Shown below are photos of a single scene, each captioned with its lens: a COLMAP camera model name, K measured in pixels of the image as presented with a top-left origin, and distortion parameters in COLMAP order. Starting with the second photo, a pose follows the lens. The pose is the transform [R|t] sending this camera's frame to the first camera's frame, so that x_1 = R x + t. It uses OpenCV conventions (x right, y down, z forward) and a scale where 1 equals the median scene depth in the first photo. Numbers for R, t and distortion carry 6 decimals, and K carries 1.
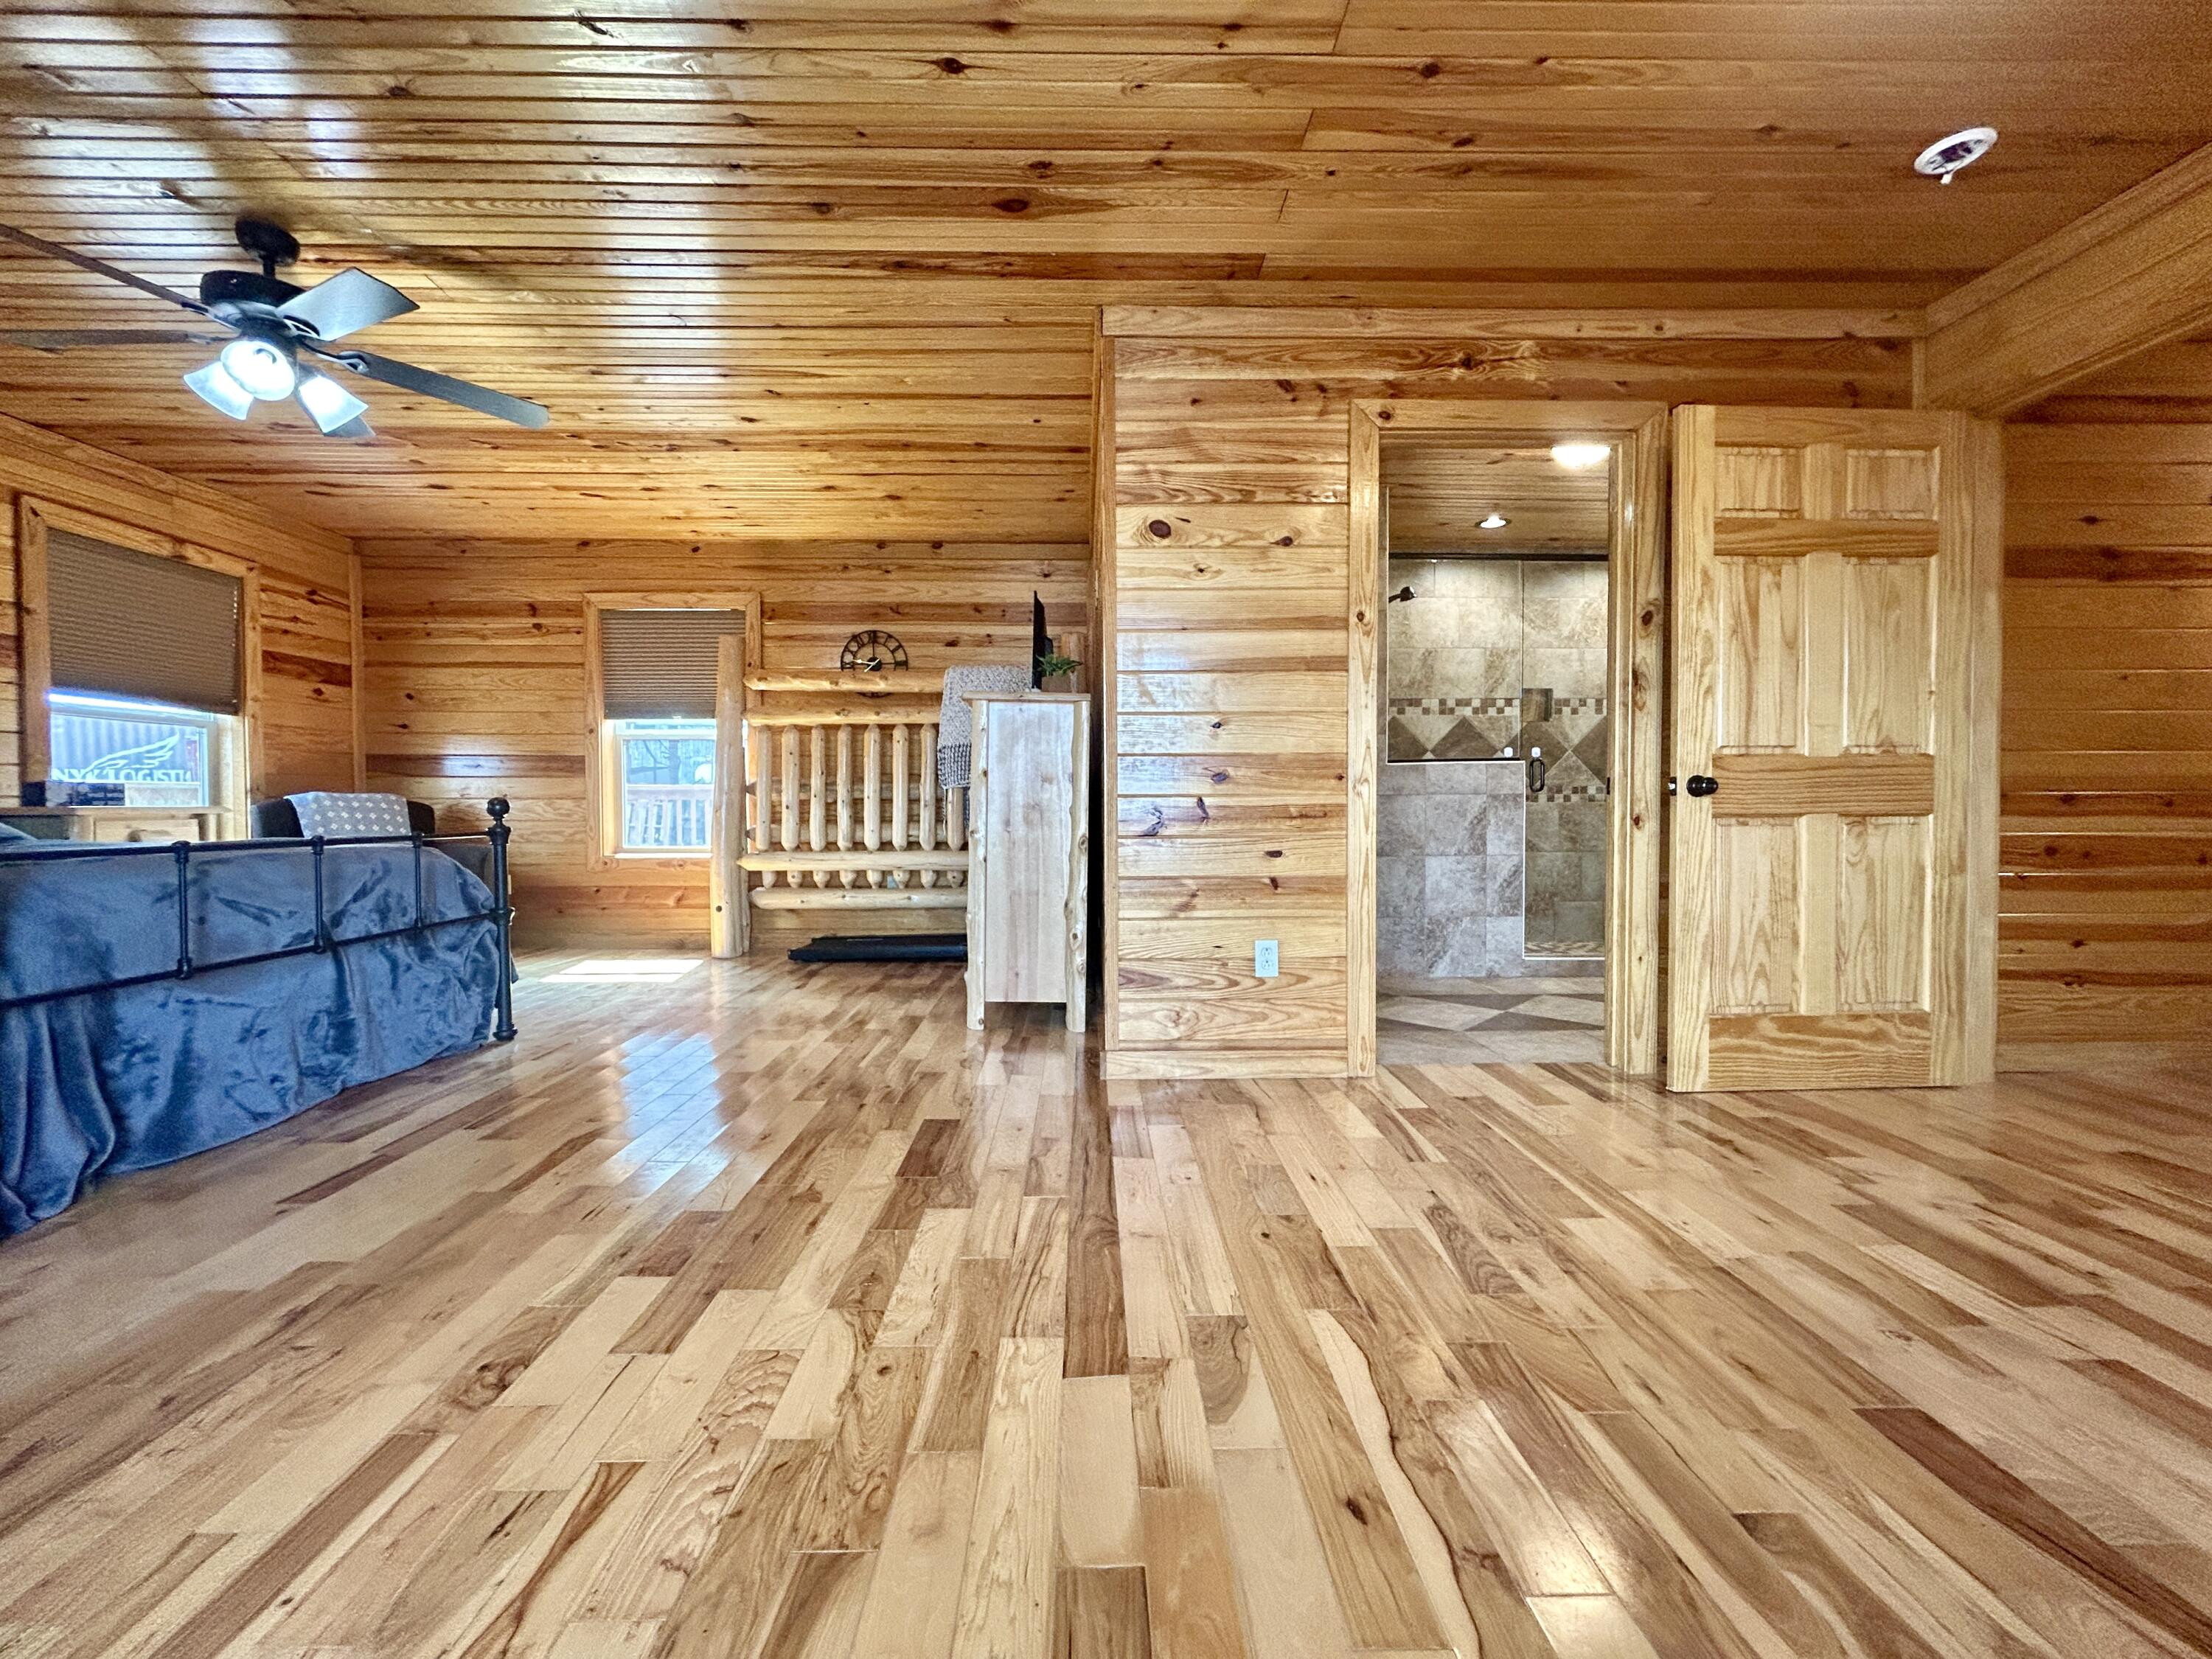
lens RADIAL K [[890.3, 0, 1096.8], [0, 890.3, 824.8], [0, 0, 1]] dist [-0.001656, 0.000590]
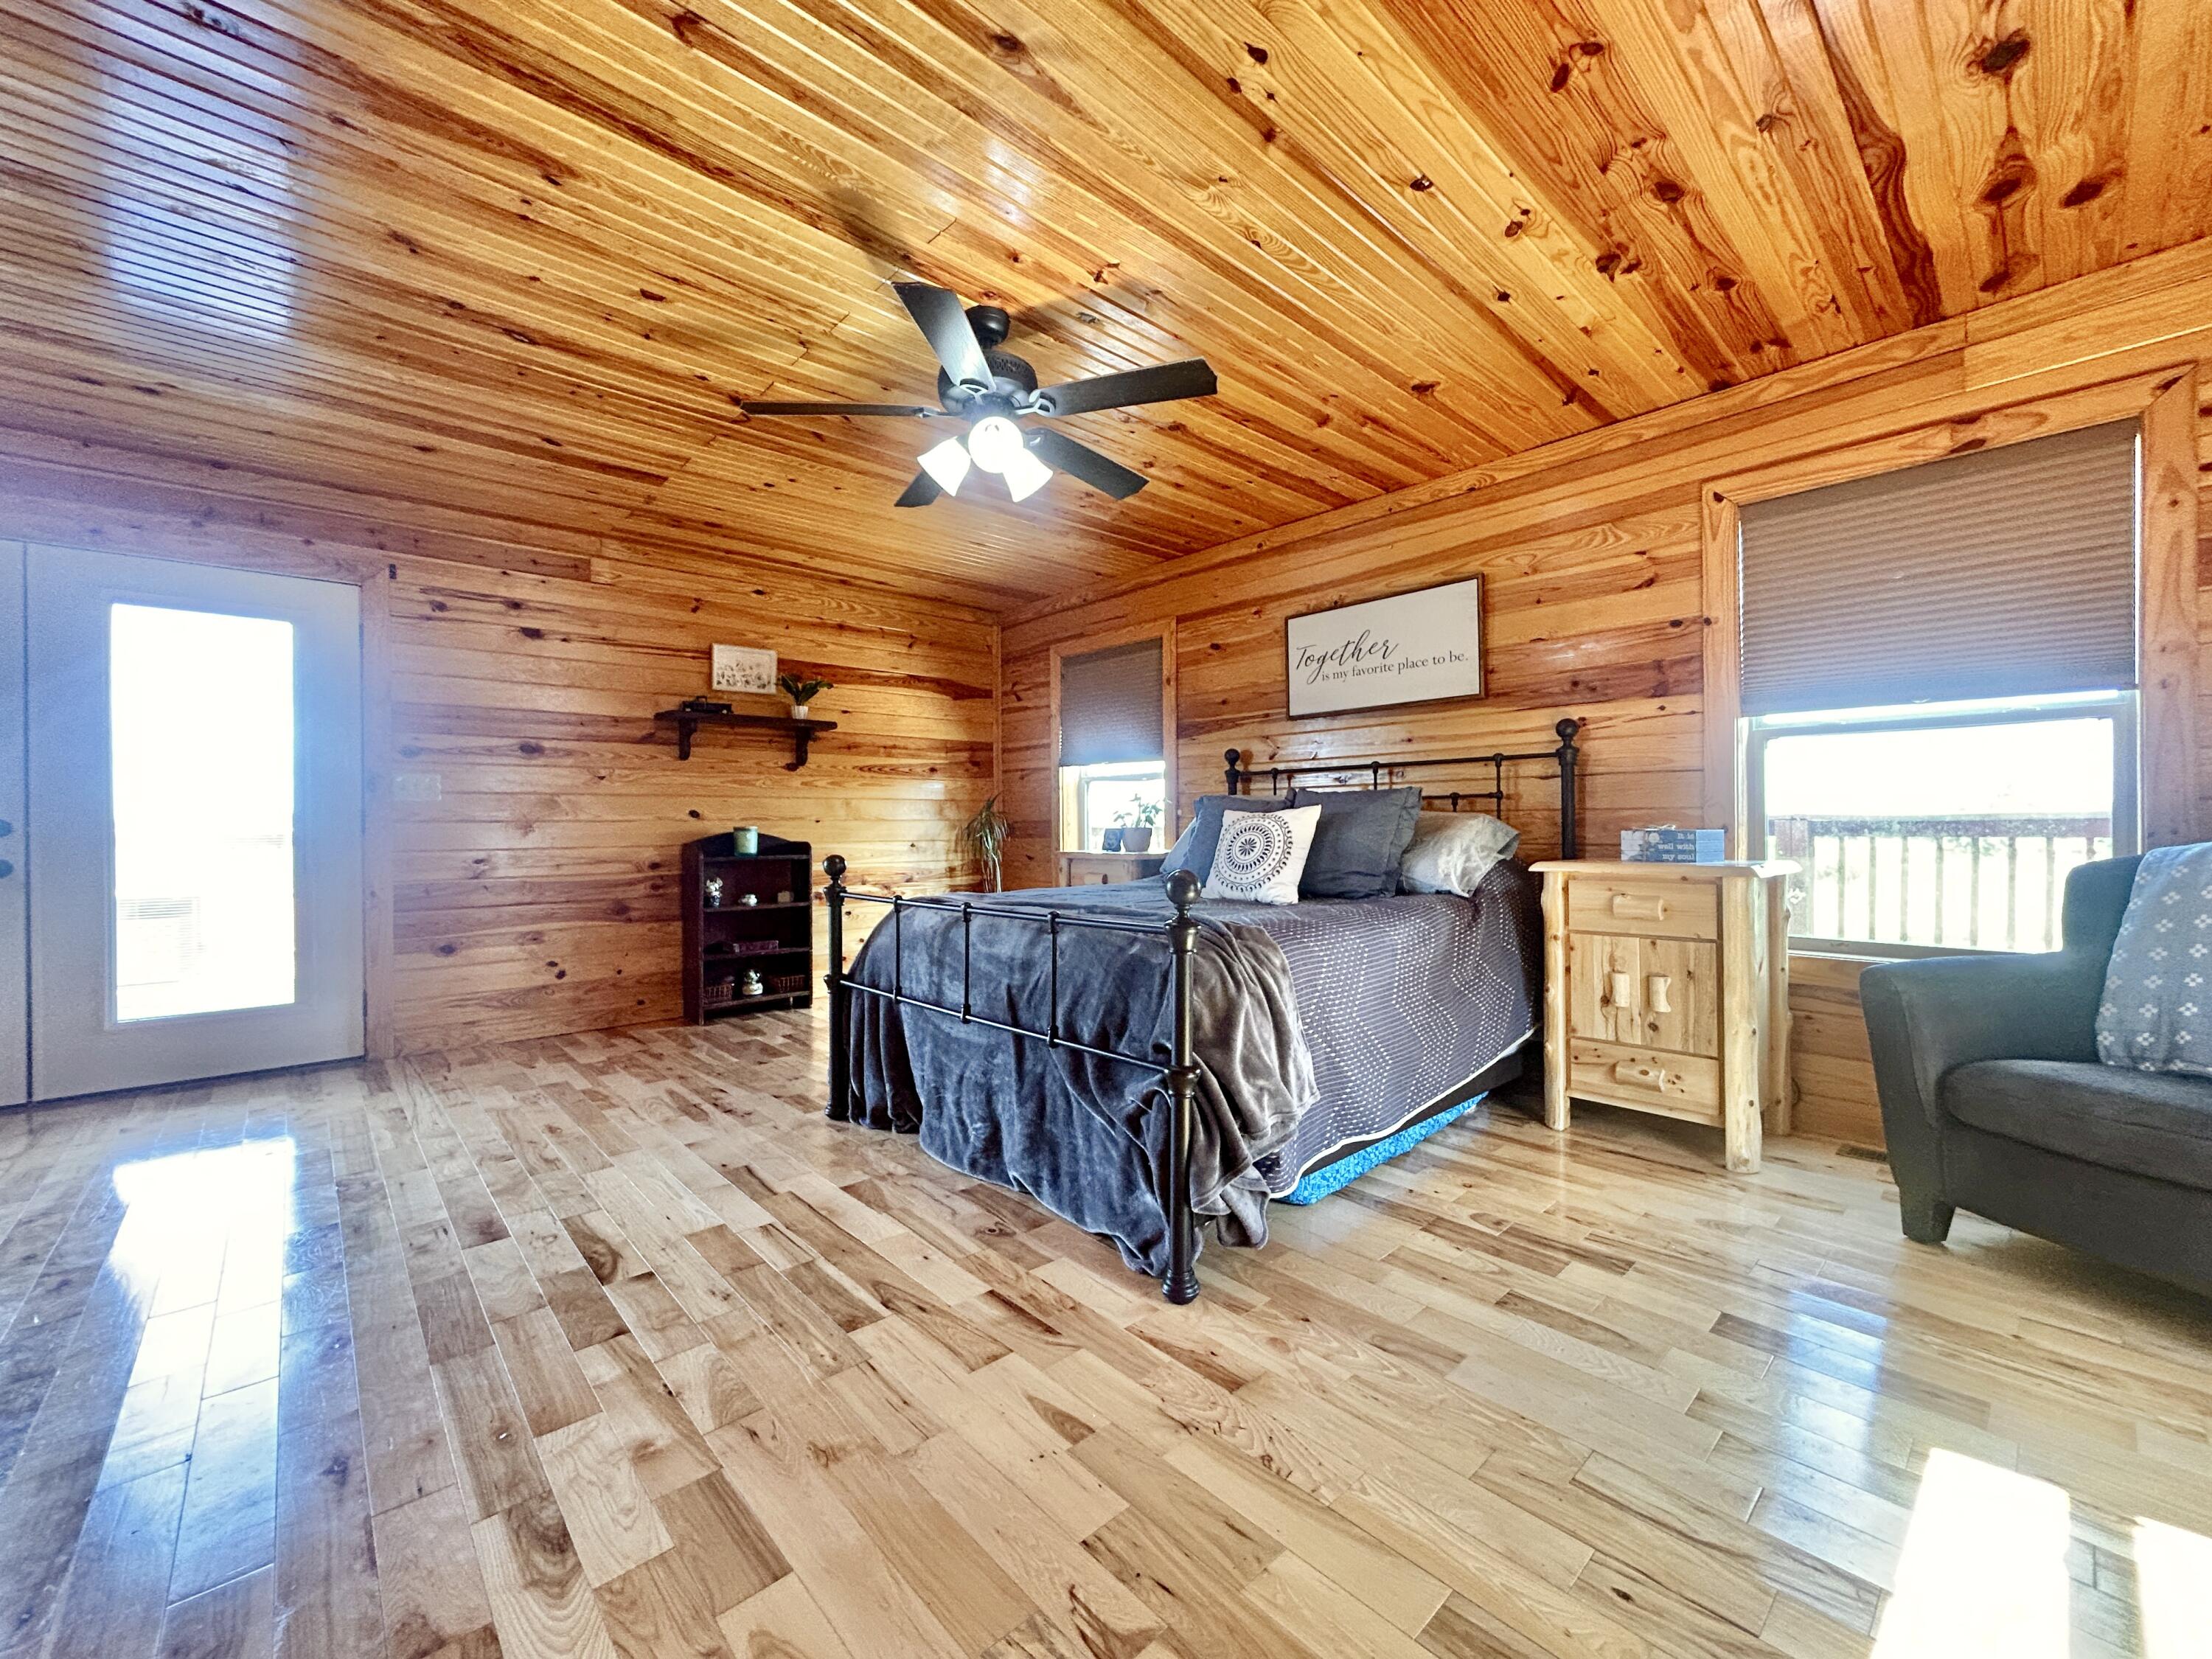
lens RADIAL K [[890.3, 0, 1096.8], [0, 890.3, 824.8], [0, 0, 1]] dist [-0.001656, 0.000590]
pose [[-0.751289, 0.005707, -0.659948, -0.323731], [-0.009314, 0.999771, 0.019250, -0.087966], [0.659907, 0.020609, -0.751064, 1.746956]]
